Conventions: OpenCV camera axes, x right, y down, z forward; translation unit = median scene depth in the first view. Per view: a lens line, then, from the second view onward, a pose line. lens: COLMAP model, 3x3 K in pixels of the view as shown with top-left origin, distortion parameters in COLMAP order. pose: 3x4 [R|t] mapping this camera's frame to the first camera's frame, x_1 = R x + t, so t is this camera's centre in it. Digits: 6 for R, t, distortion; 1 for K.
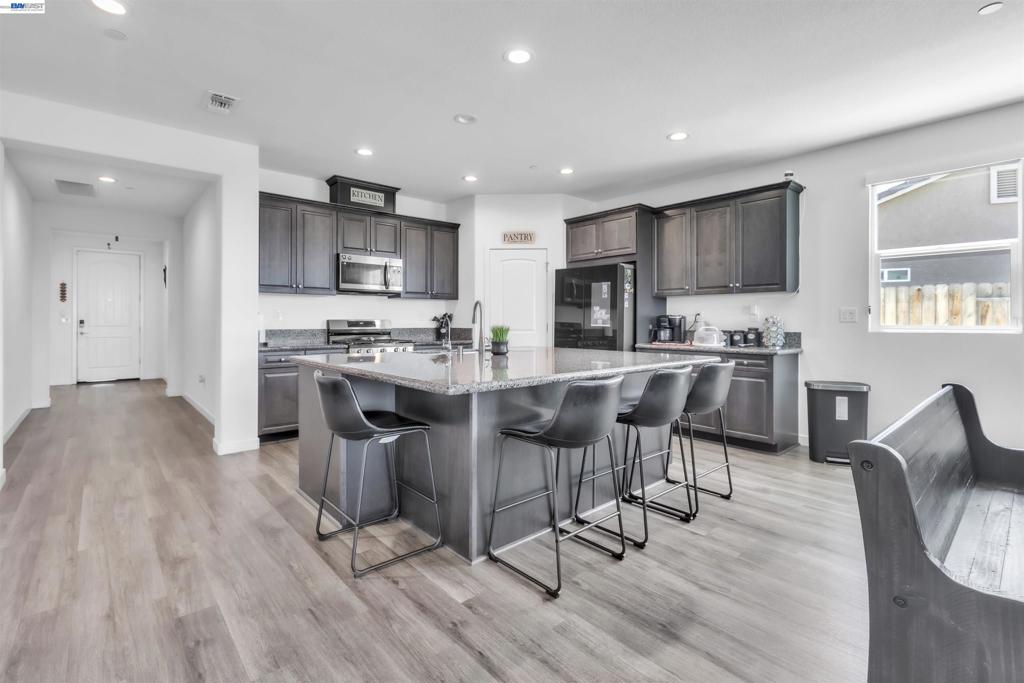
lens RADIAL K [[463.8, 0, 506.0], [0, 463.8, 318.3], [0, 0, 1]] dist [-0.002102, 0.000816]
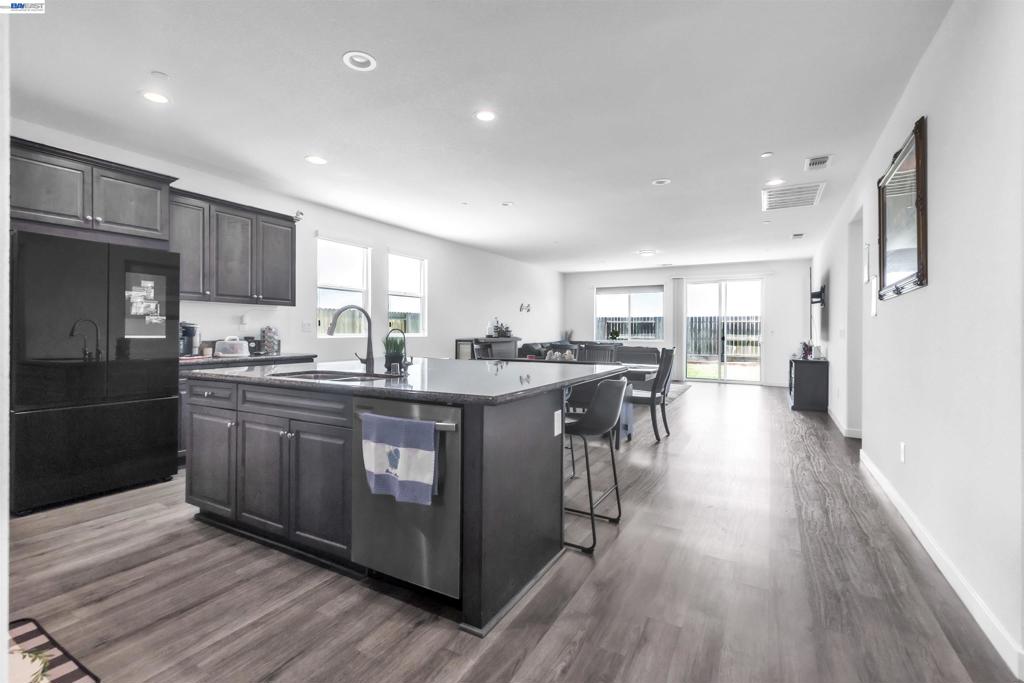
lens RADIAL K [[468.4, 0, 504.9], [0, 468.4, 332.3], [0, 0, 1]] dist [0.003203, -0.000358]
pose [[-0.331345, -0.004364, 0.943500, -0.651775], [-0.012436, 0.999923, 0.000258, 0.002069], [-0.943428, -0.011648, -0.331374, 0.766126]]
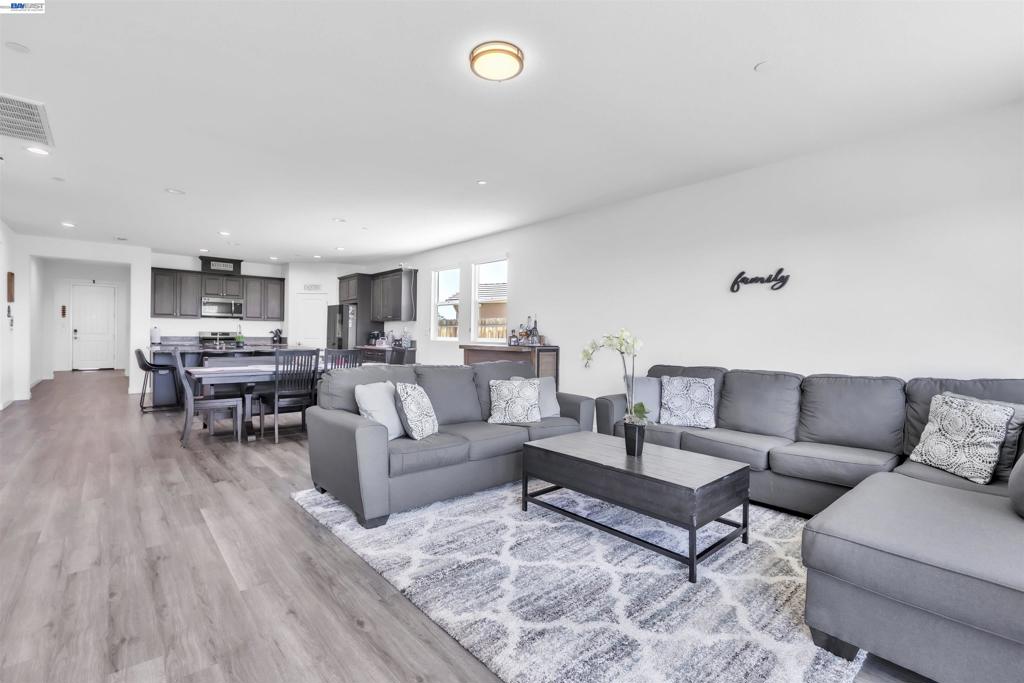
lens RADIAL K [[463.8, 0, 510.6], [0, 463.8, 338.0], [0, 0, 1]] dist [-0.002102, 0.000816]
pose [[0.999859, 0.014495, -0.008502, 0.962147], [-0.014409, 0.999844, 0.010172, -0.008462], [0.008648, -0.010048, 0.999912, -0.934618]]
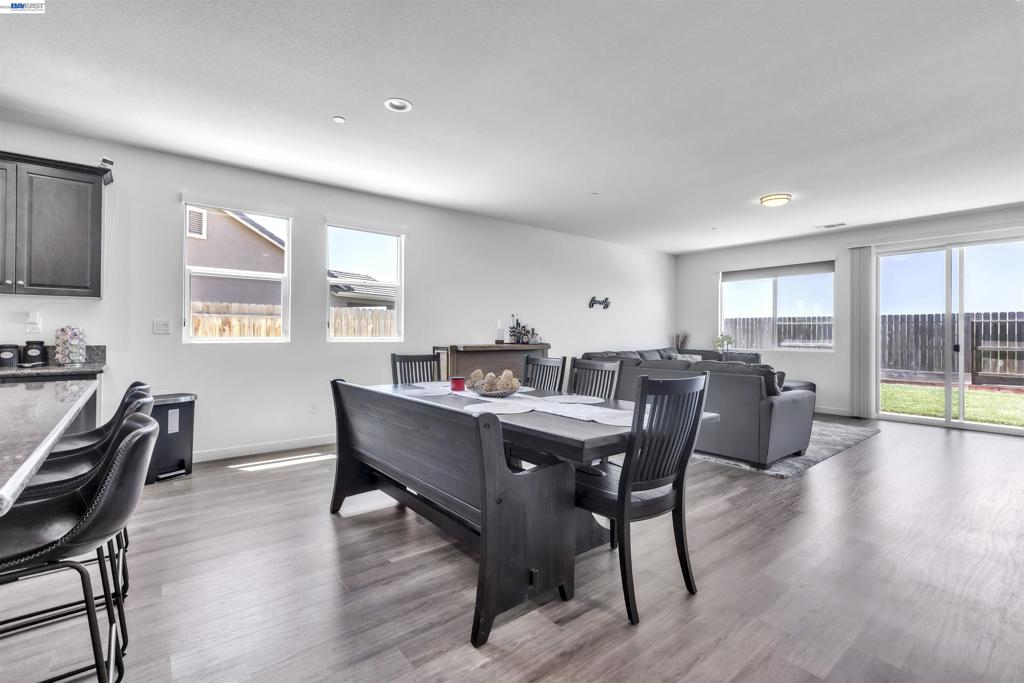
lens RADIAL K [[463.8, 0, 502.8], [0, 463.8, 333.2], [0, 0, 1]] dist [-0.002102, 0.000816]
pose [[0.047247, 0.004028, 0.998875, -0.178146], [-0.013945, 0.999897, -0.003372, -0.000533], [-0.998786, -0.013770, 0.047298, 0.192548]]
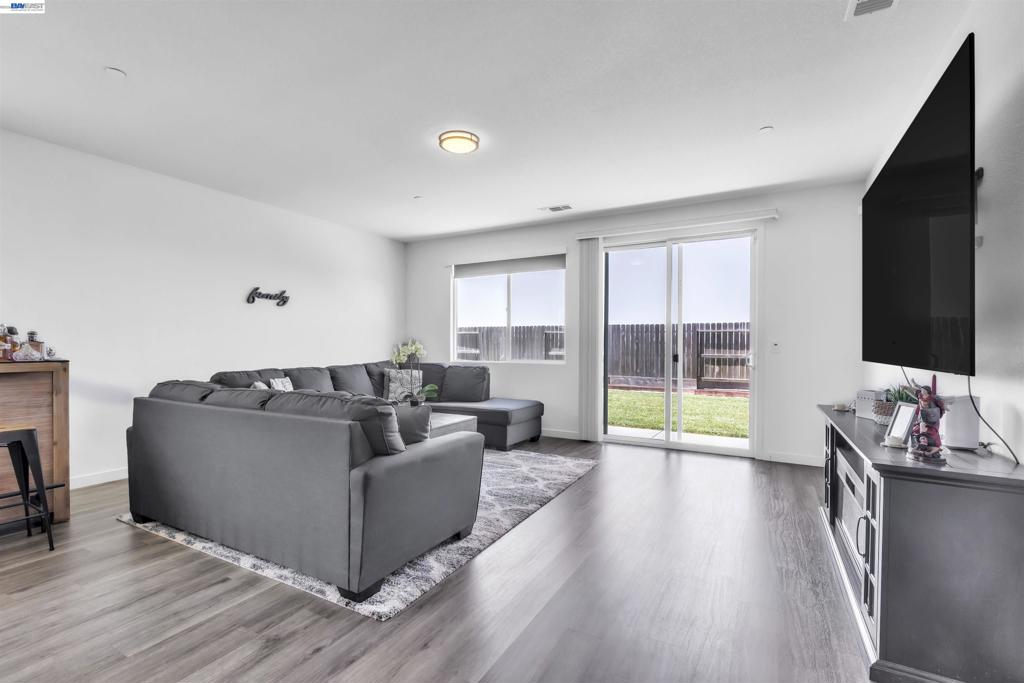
lens RADIAL K [[463.8, 0, 507.1], [0, 463.8, 347.4], [0, 0, 1]] dist [-0.002102, 0.000816]
pose [[-0.336680, -0.004913, 0.941606, 0.223333], [-0.010447, 0.999944, 0.001482, -0.004303], [-0.941561, -0.009338, -0.336712, -0.220712]]
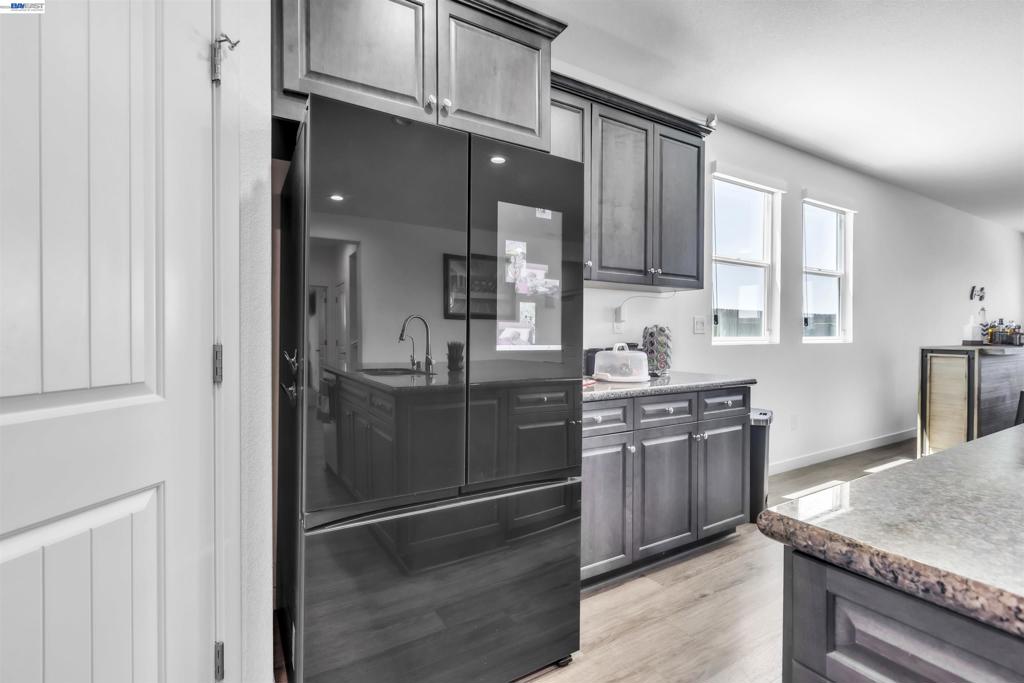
lens RADIAL K [[463.8, 0, 499.1], [0, 463.8, 333.5], [0, 0, 1]] dist [-0.002102, 0.000816]
pose [[0.187925, -0.006186, 0.982164, -0.106480], [-0.013662, 0.999867, 0.008911, 0.003830], [-0.982088, -0.015093, 0.187816, 1.007835]]
